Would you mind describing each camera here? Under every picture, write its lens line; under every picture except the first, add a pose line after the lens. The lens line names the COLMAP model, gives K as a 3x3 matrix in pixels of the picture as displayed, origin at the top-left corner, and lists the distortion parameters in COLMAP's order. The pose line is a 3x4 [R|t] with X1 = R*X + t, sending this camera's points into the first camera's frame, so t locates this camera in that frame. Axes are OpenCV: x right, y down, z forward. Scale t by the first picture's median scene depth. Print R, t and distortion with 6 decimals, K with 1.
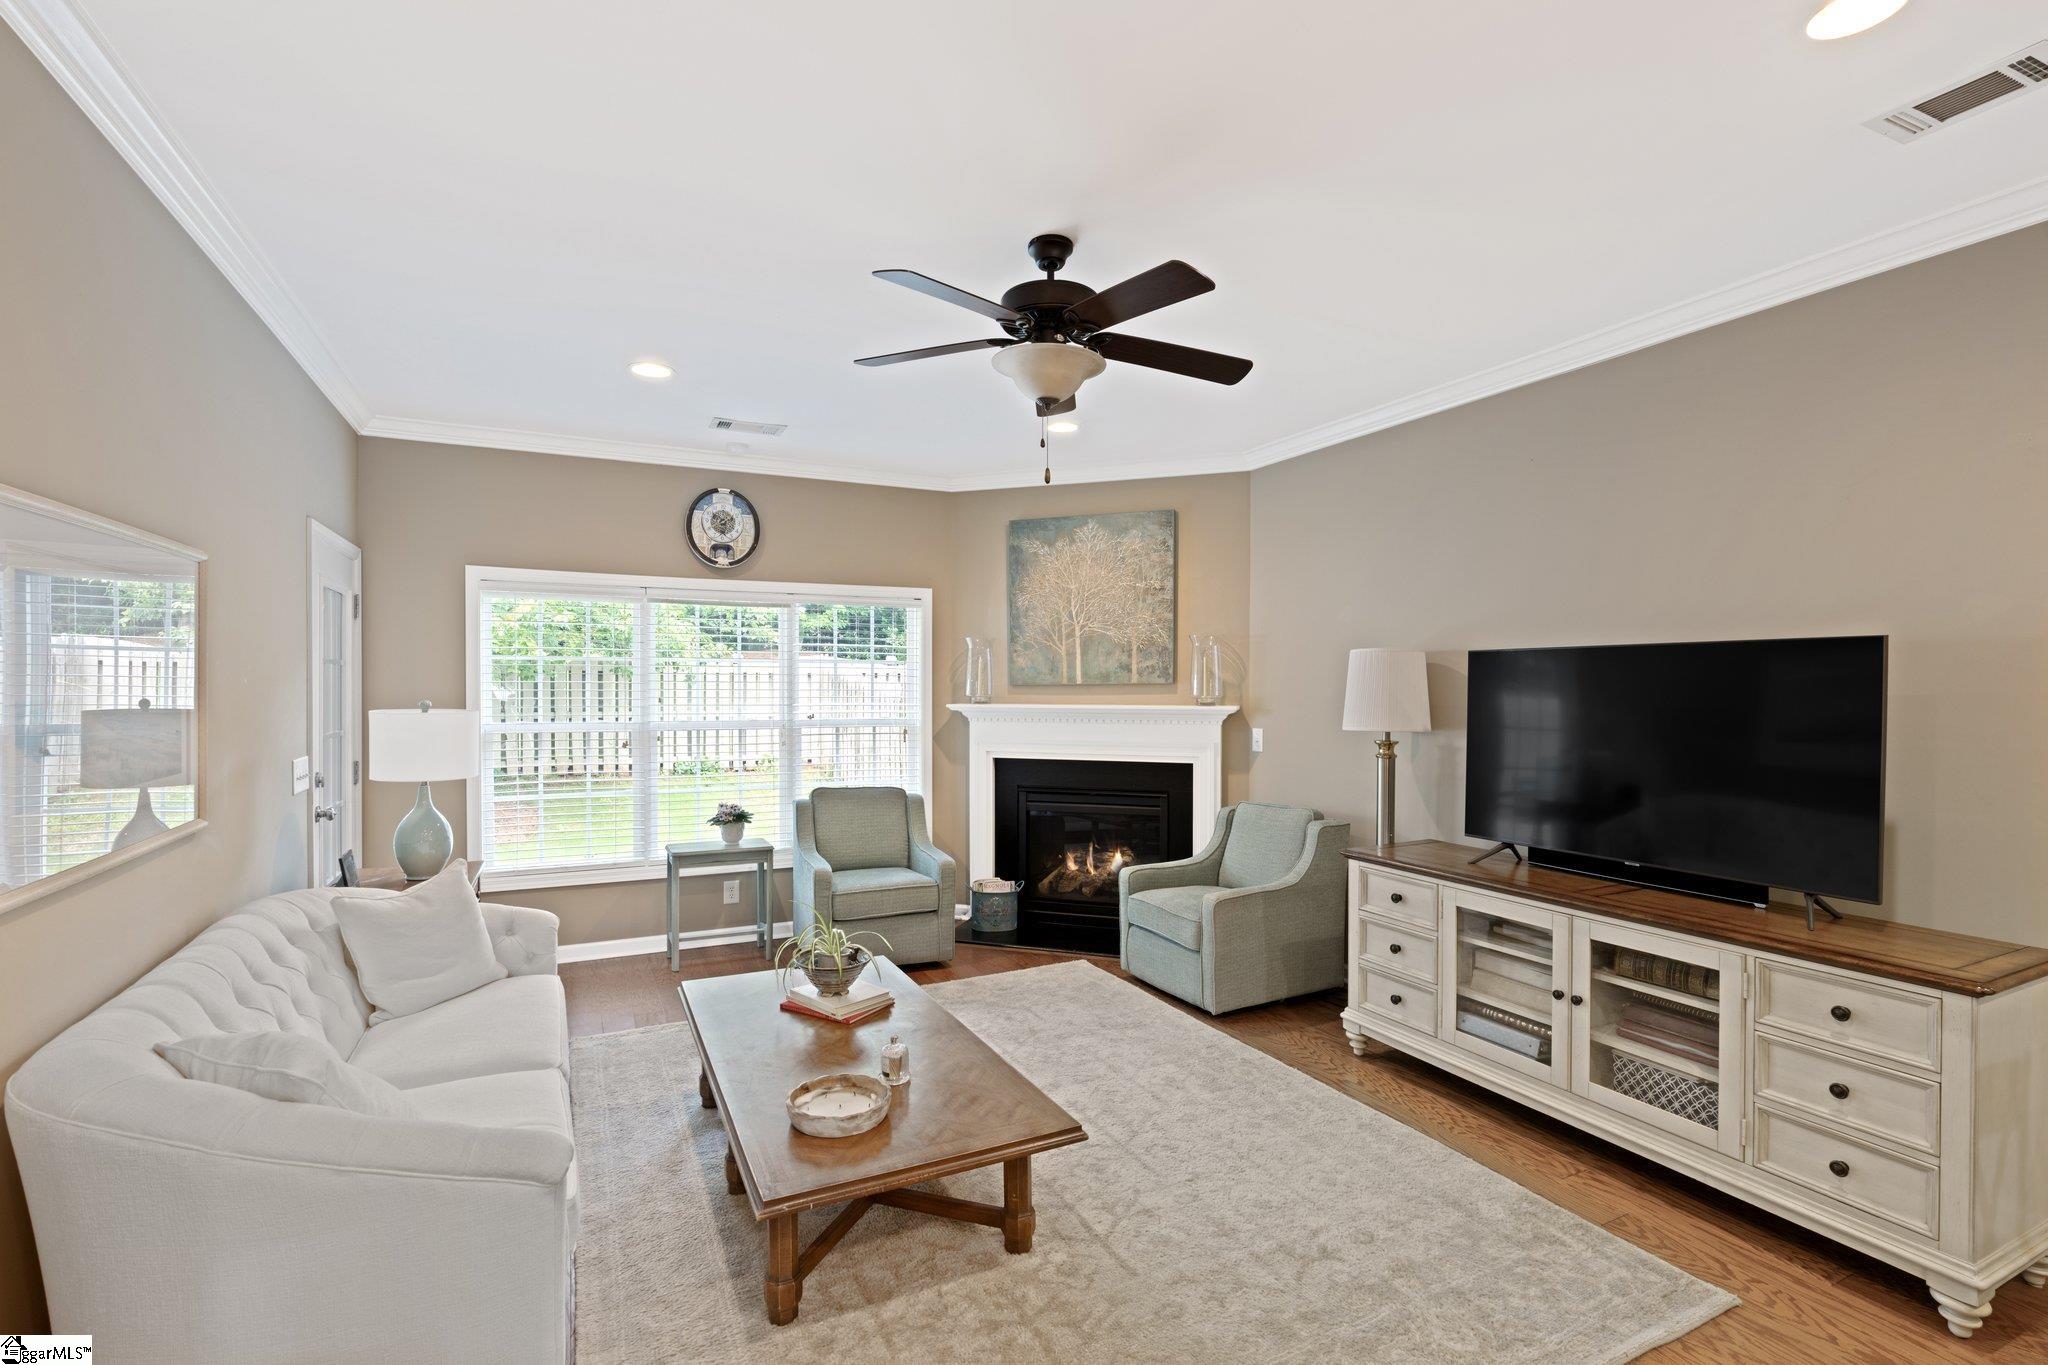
lens RADIAL K [[946.1, 0, 1022.6], [0, 946.1, 692.8], [0, 0, 1]] dist [-0.000943, -0.000039]
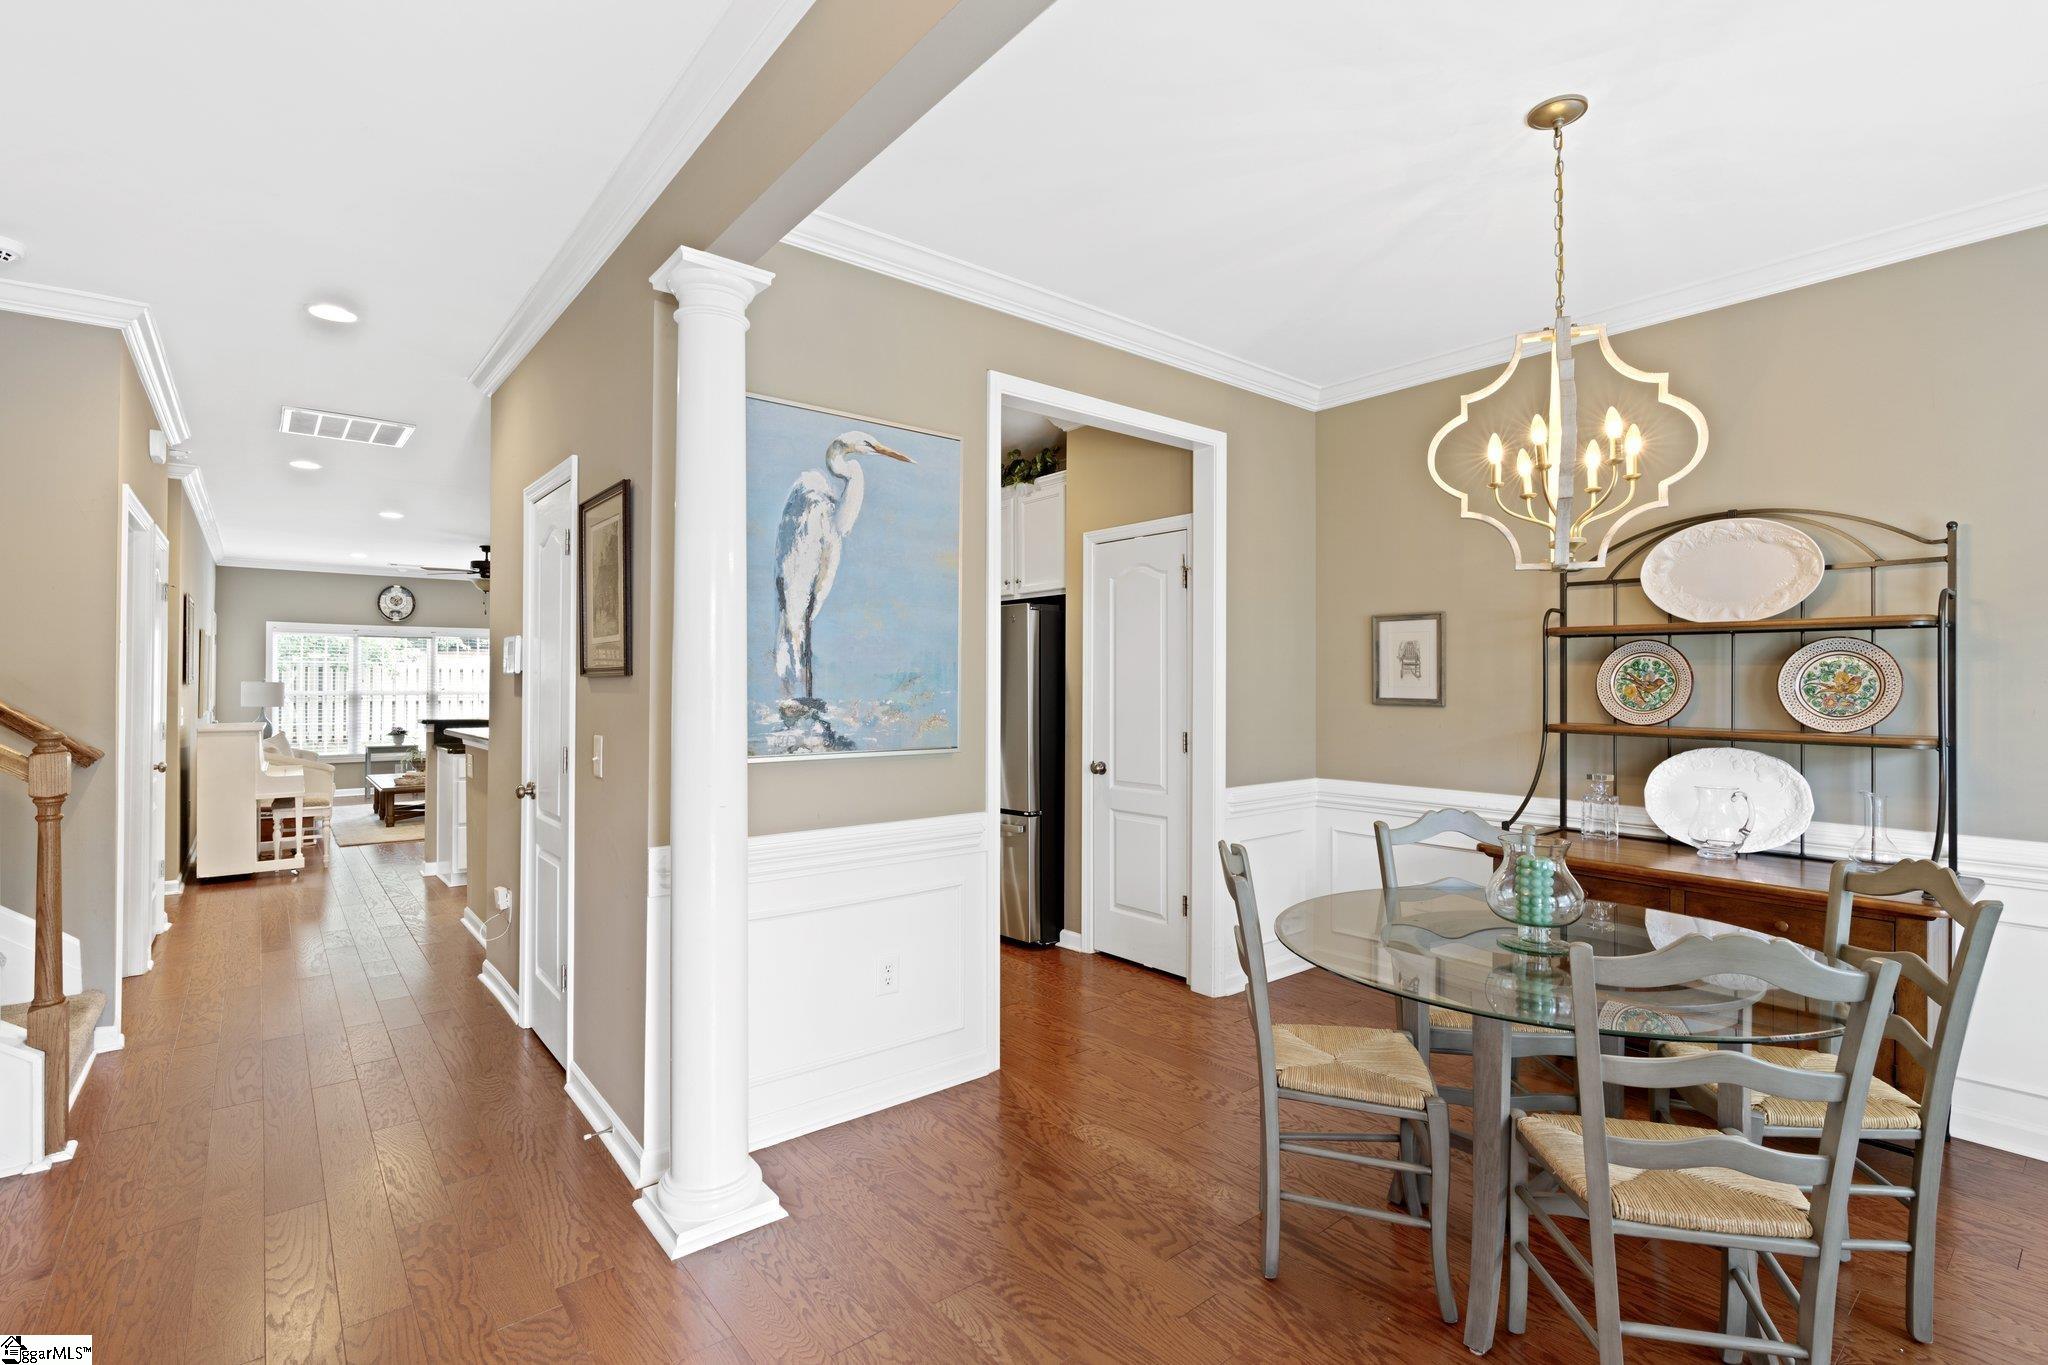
lens RADIAL K [[947.7, 0, 1028.4], [0, 947.7, 675.5], [0, 0, 1]] dist [-0.001669, 0.000417]
pose [[0.972568, 0.001448, 0.232616, 0.593823], [0.001818, 0.999903, -0.013823, 0.027169], [-0.232613, 0.013867, 0.972470, -1.464495]]
